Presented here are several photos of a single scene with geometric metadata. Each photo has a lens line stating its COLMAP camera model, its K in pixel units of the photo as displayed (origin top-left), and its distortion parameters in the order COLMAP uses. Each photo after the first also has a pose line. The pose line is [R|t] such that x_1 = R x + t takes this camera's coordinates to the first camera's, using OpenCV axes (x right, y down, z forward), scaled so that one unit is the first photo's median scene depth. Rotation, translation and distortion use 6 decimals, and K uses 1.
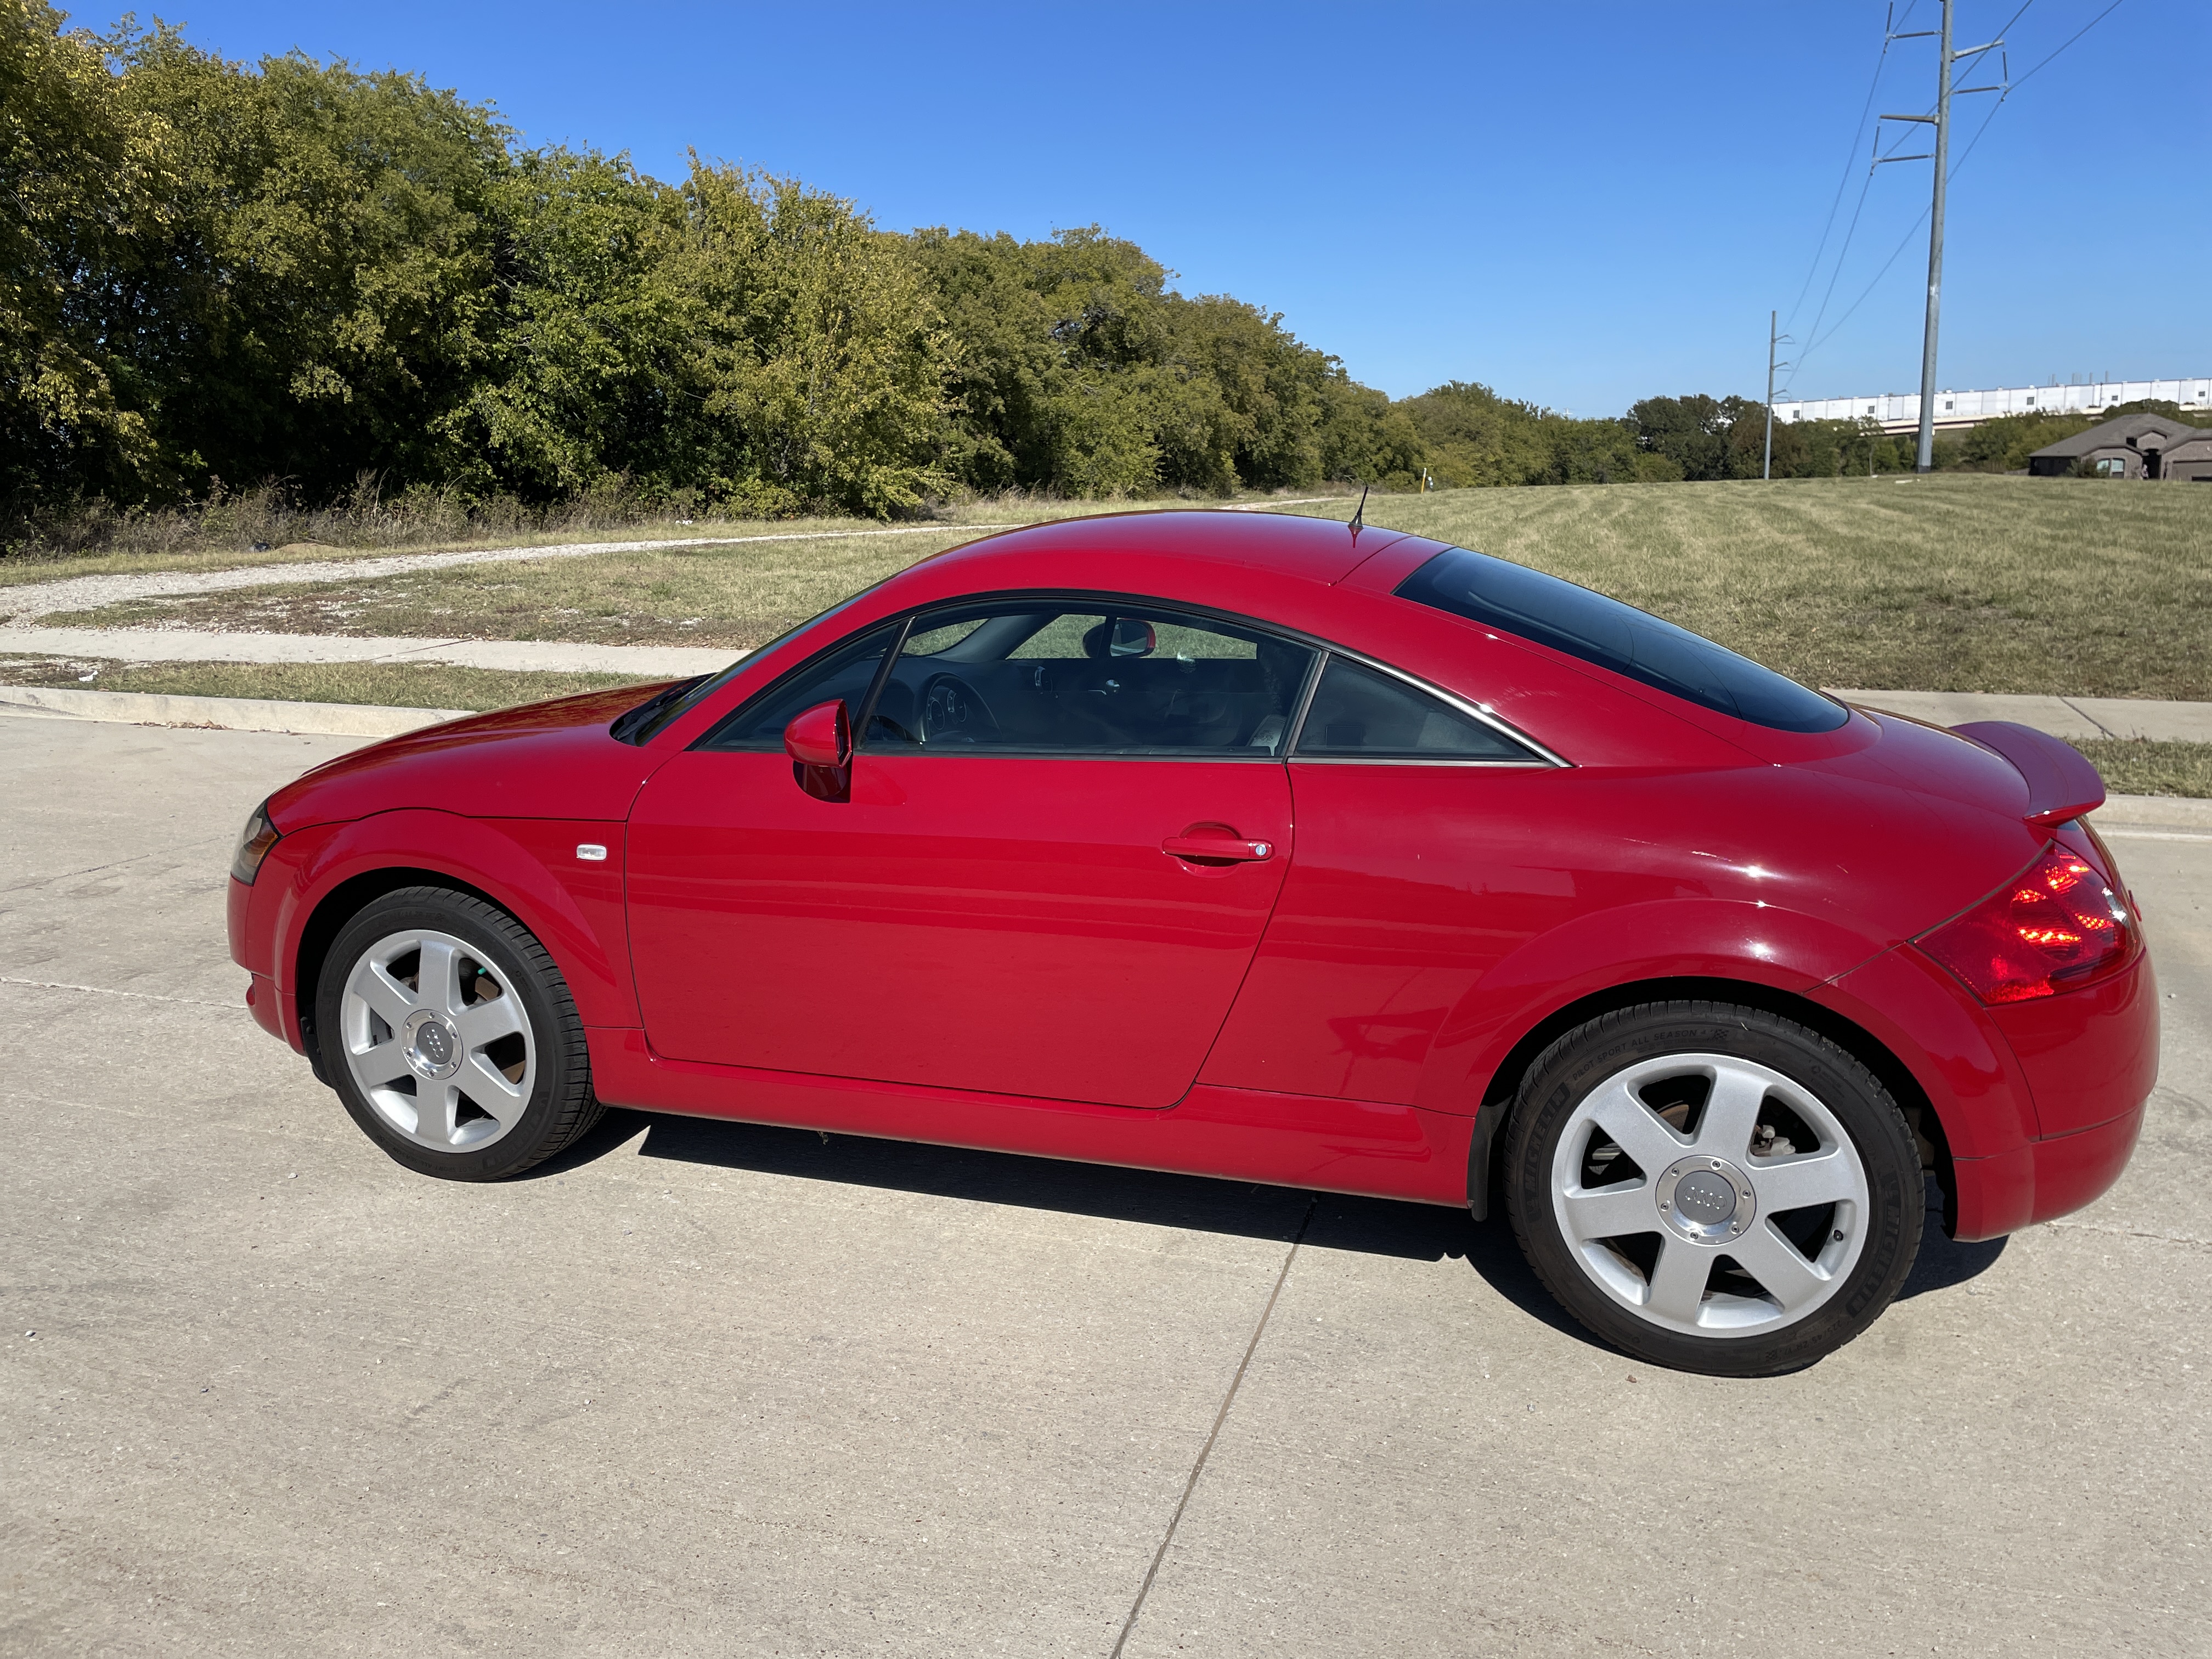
lens RADIAL K [[1640.7, 0, 1115.9], [0, 1640.7, 834.2], [0, 0, 1]] dist [0.096365, -0.119717]
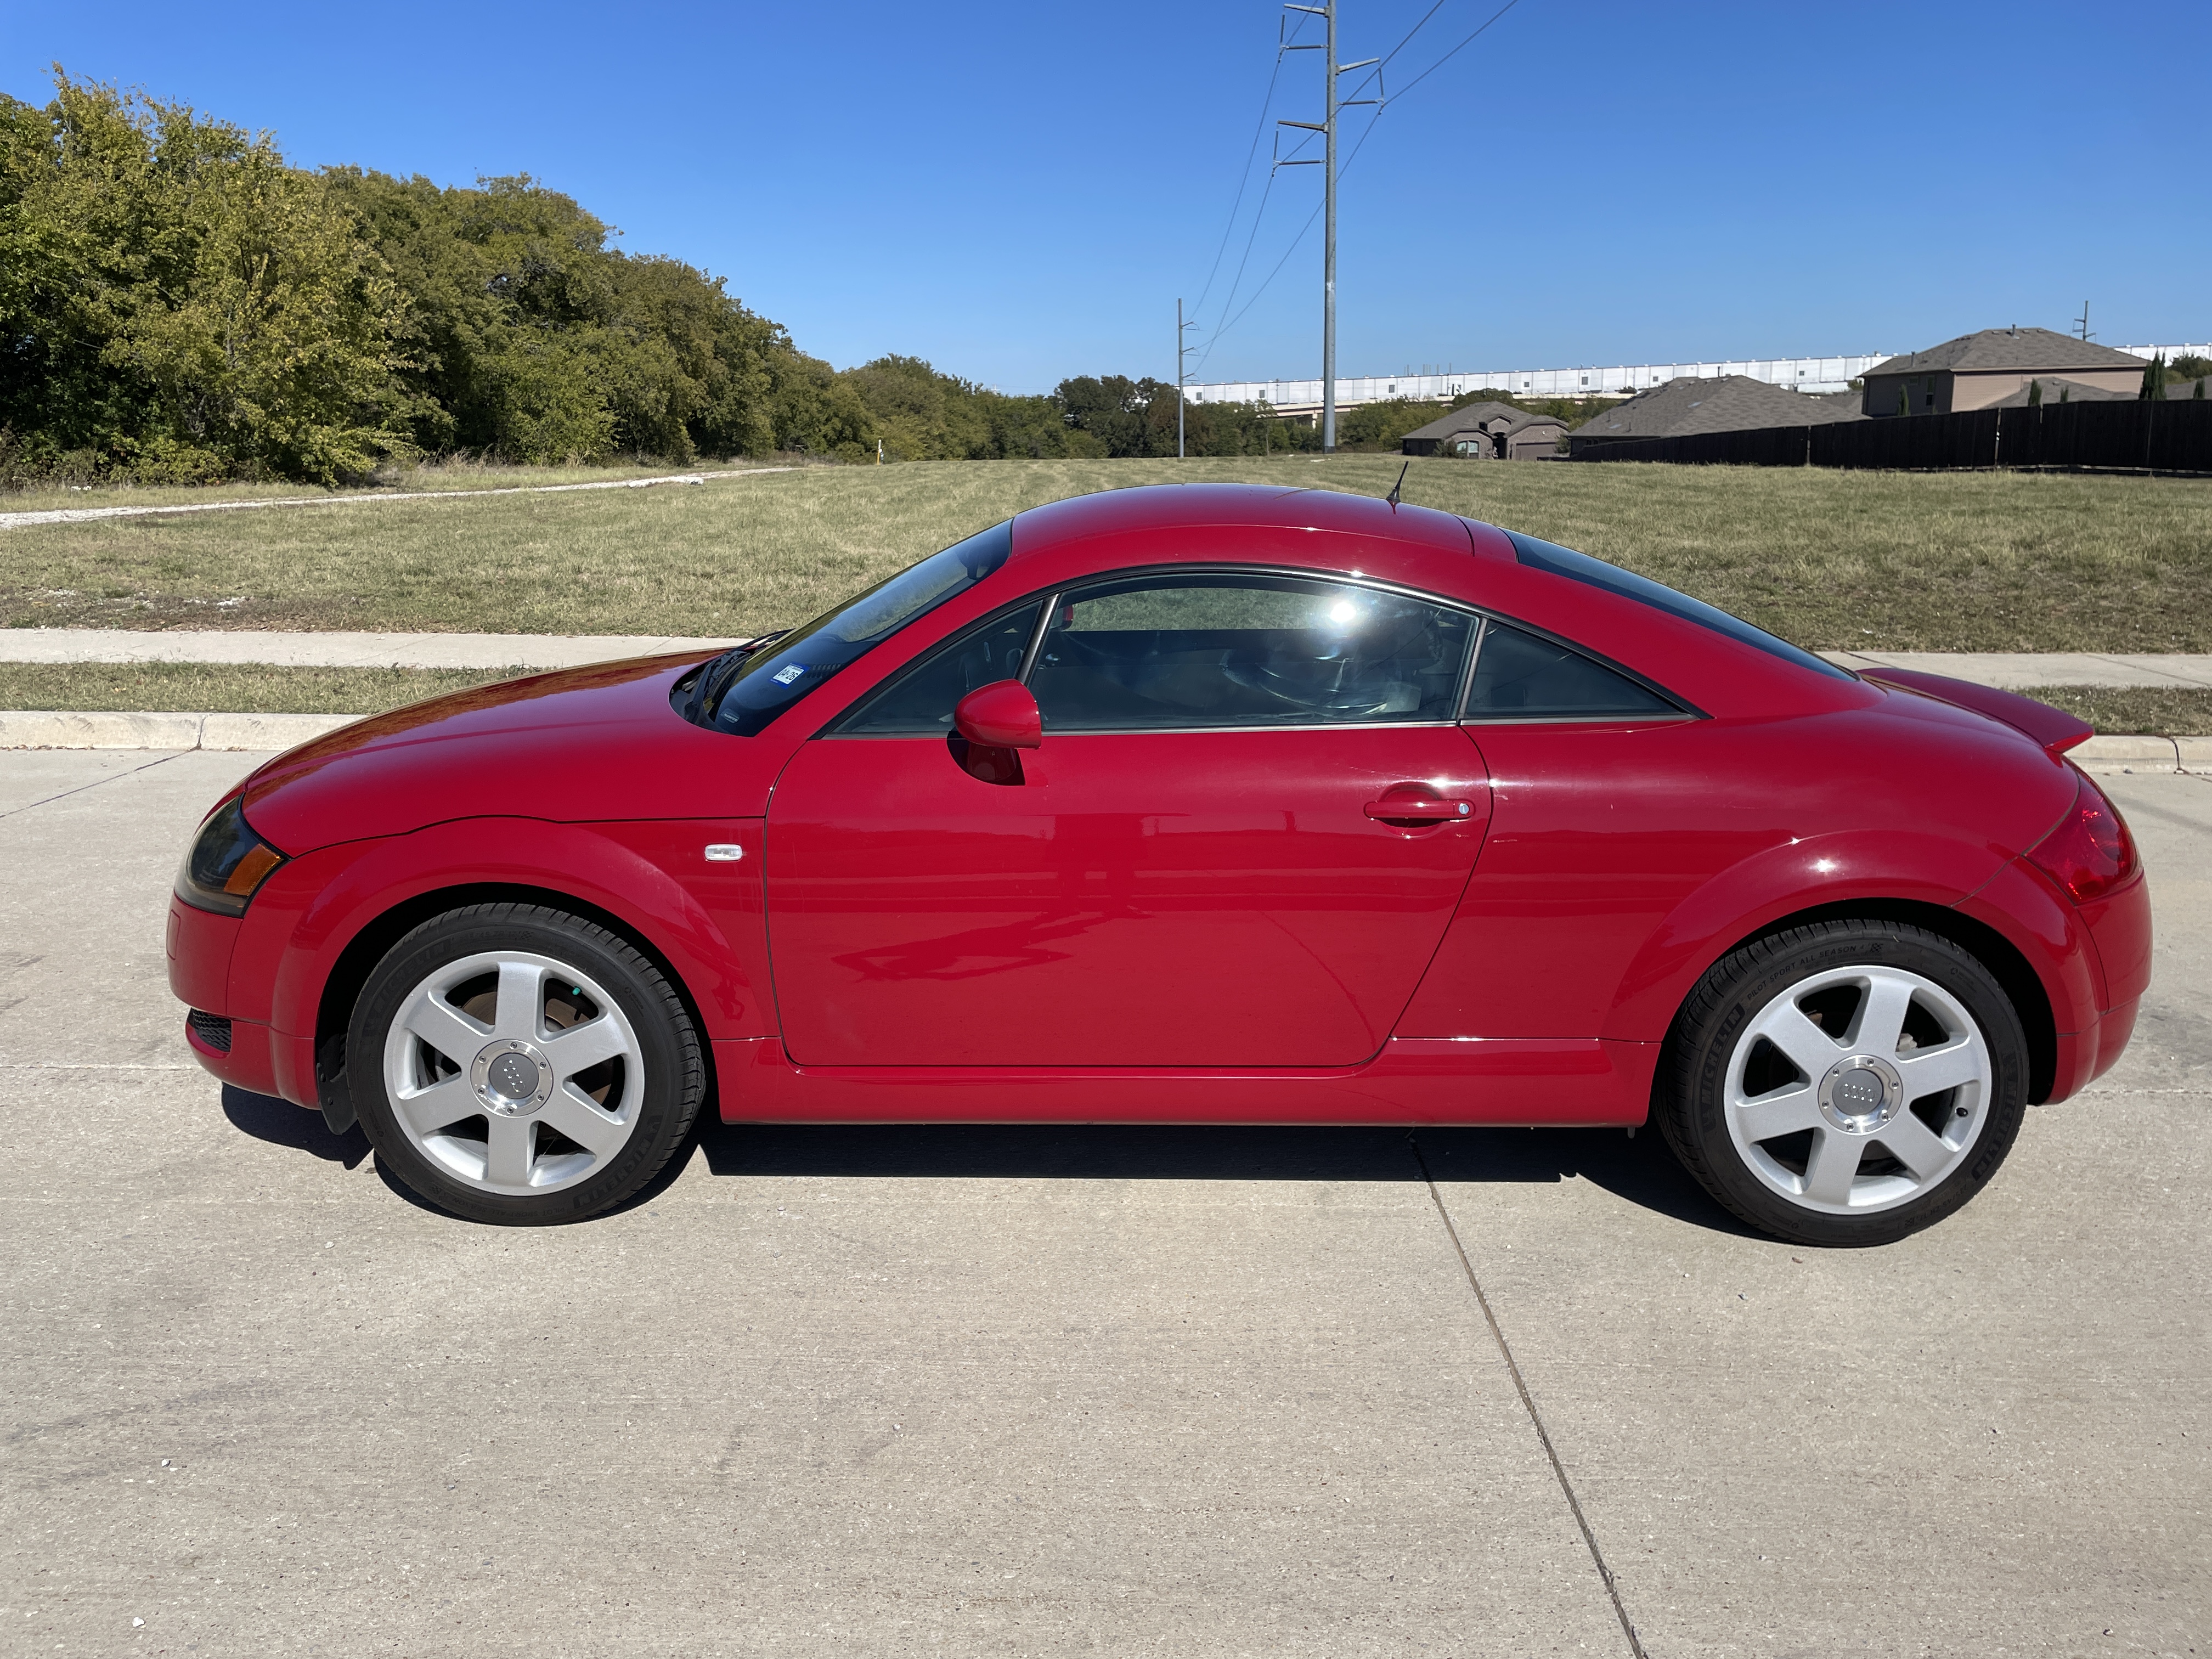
lens RADIAL K [[1640.7, 0, 1078.0], [0, 1640.7, 827.3], [0, 0, 1]] dist [0.096365, -0.119717]
pose [[0.954494, -0.056898, 0.292753, -0.368532], [0.053139, 0.998371, 0.020784, -0.011013], [-0.293458, -0.004282, 0.955962, 0.052359]]
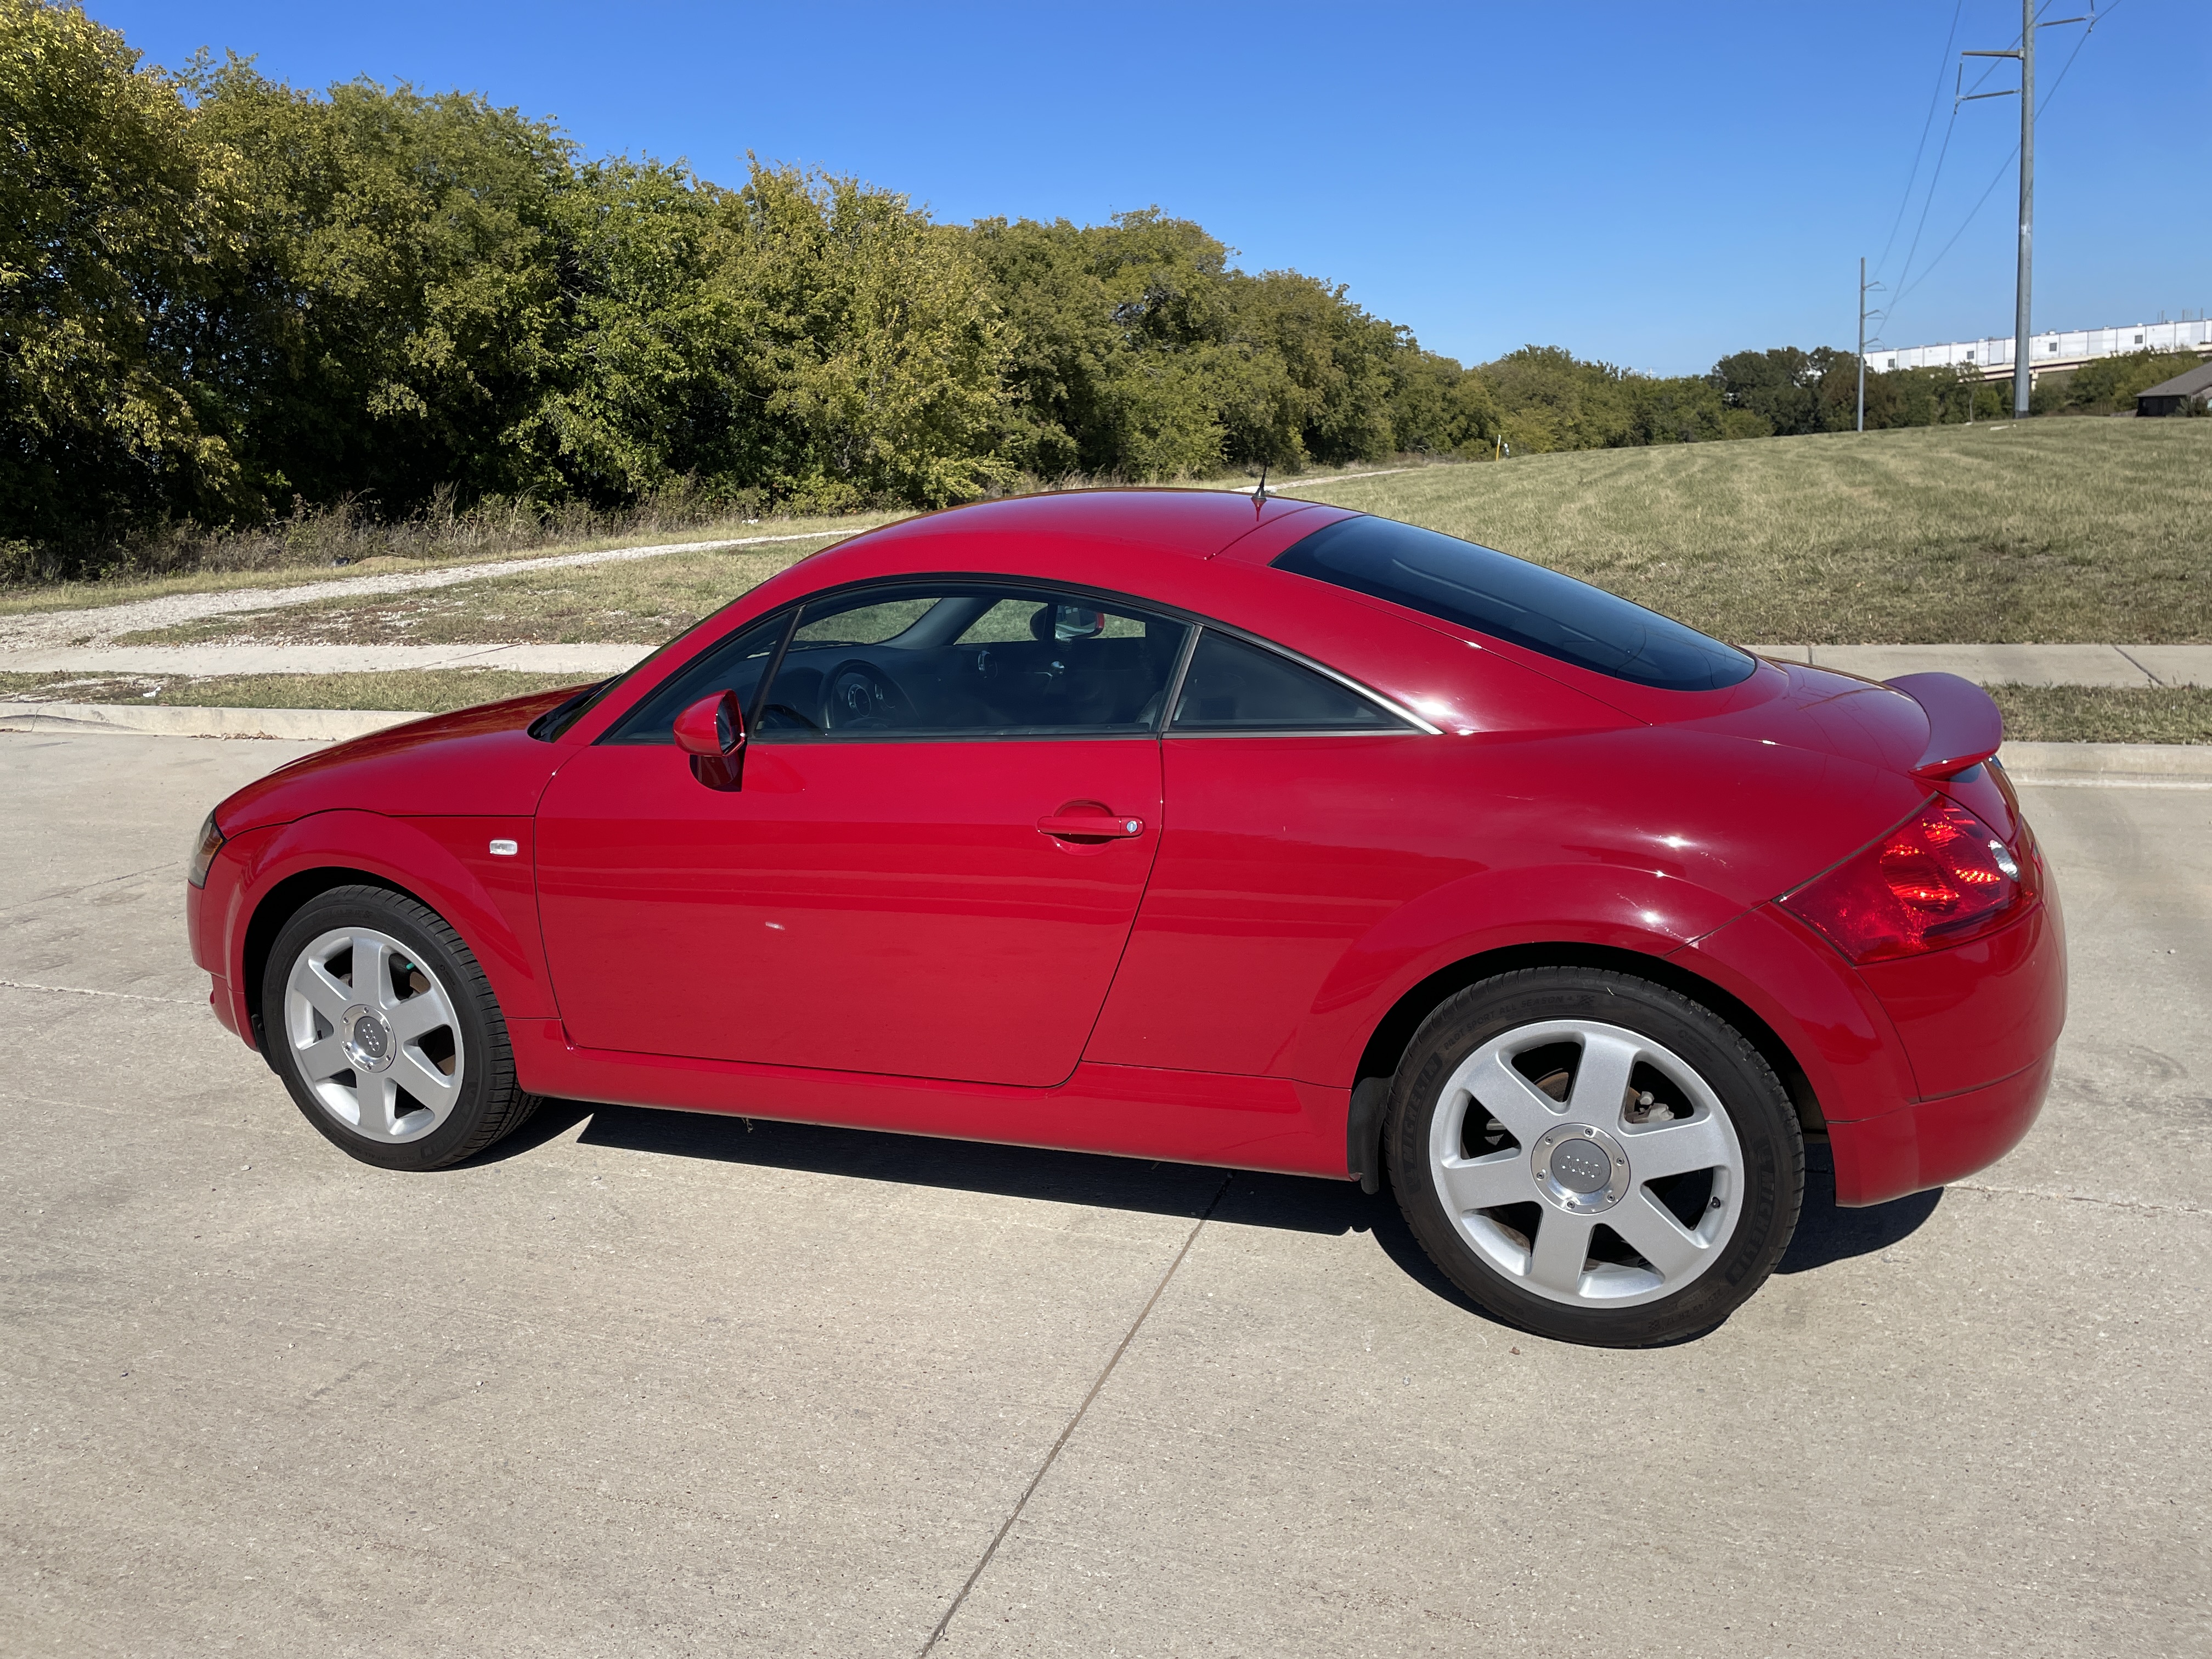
lens RADIAL K [[1640.7, 0, 1094.0], [0, 1640.7, 823.4], [0, 0, 1]] dist [0.096365, -0.119717]
pose [[0.997633, -0.028447, -0.062597, 0.103456], [0.028665, 0.999586, 0.002575, 0.003695], [0.062498, -0.004363, 0.998036, 0.001330]]
